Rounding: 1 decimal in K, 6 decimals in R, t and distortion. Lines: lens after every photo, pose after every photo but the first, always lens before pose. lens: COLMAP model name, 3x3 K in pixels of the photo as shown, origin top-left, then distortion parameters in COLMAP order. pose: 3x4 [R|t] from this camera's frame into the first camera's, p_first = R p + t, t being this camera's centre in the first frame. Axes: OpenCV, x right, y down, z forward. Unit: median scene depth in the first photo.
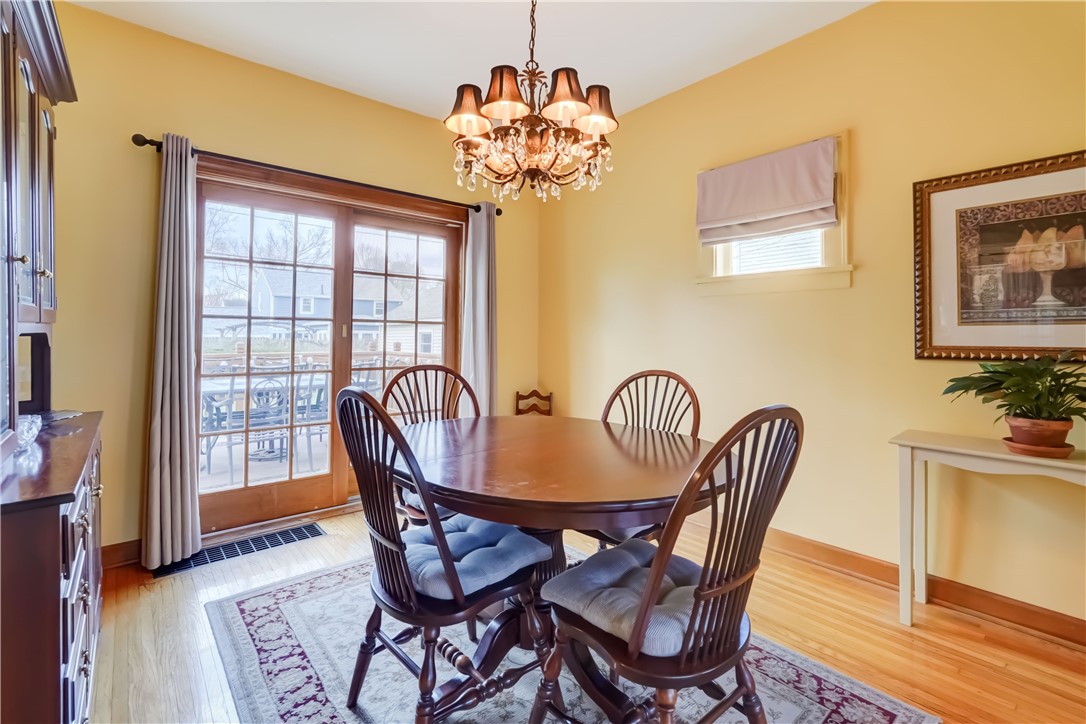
lens RADIAL K [[509.6, 0, 540.8], [0, 509.6, 323.6], [0, 0, 1]] dist [-0.001018, 0.000247]
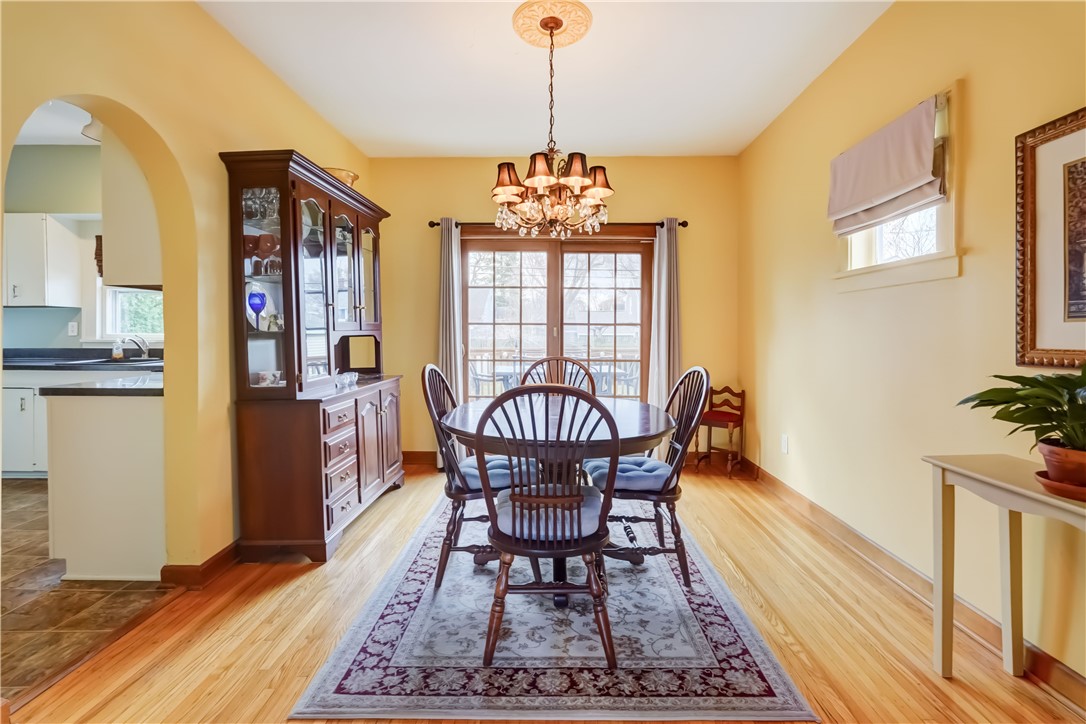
lens RADIAL K [[491.8, 0, 538.3], [0, 491.8, 339.8], [0, 0, 1]] dist [-0.001476, 0.000849]
pose [[0.748470, 0.004461, -0.663154, 0.604010], [0.018928, 0.999426, 0.028085, -0.003693], [0.662898, -0.033573, 0.747956, -0.036471]]
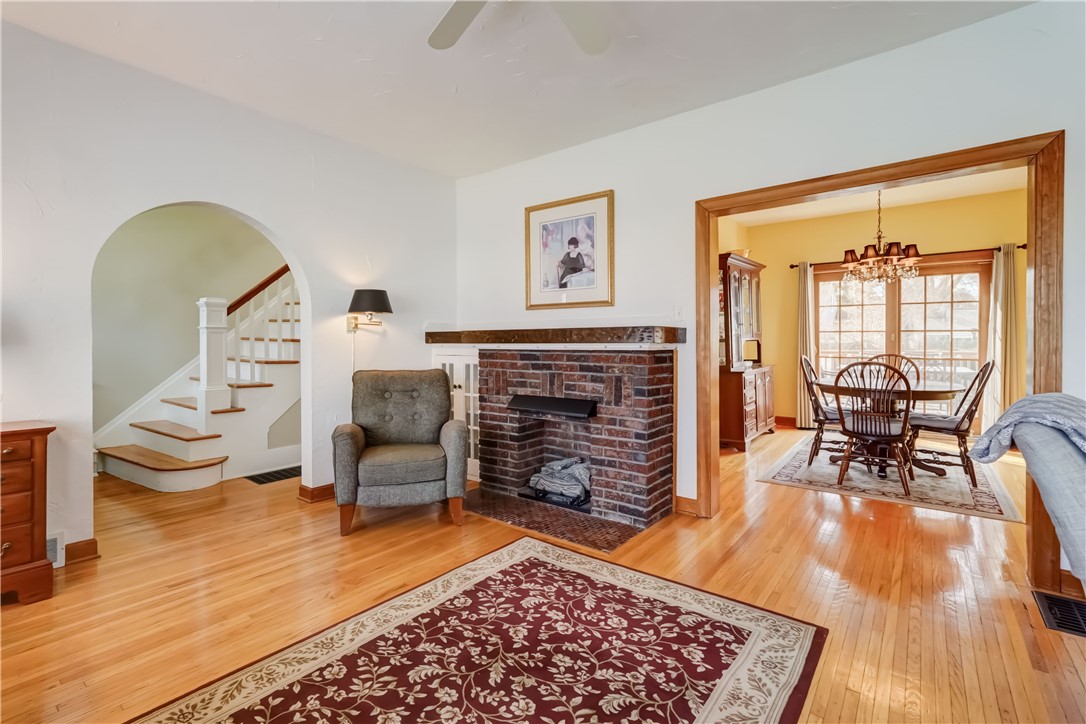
lens RADIAL K [[491.8, 0, 538.3], [0, 491.8, 339.8], [0, 0, 1]] dist [-0.001476, 0.000849]
pose [[0.214327, -0.002111, -0.976760, 1.417727], [0.030968, 0.999510, 0.004635, -0.030402], [0.976271, -0.031241, 0.214288, -0.844031]]
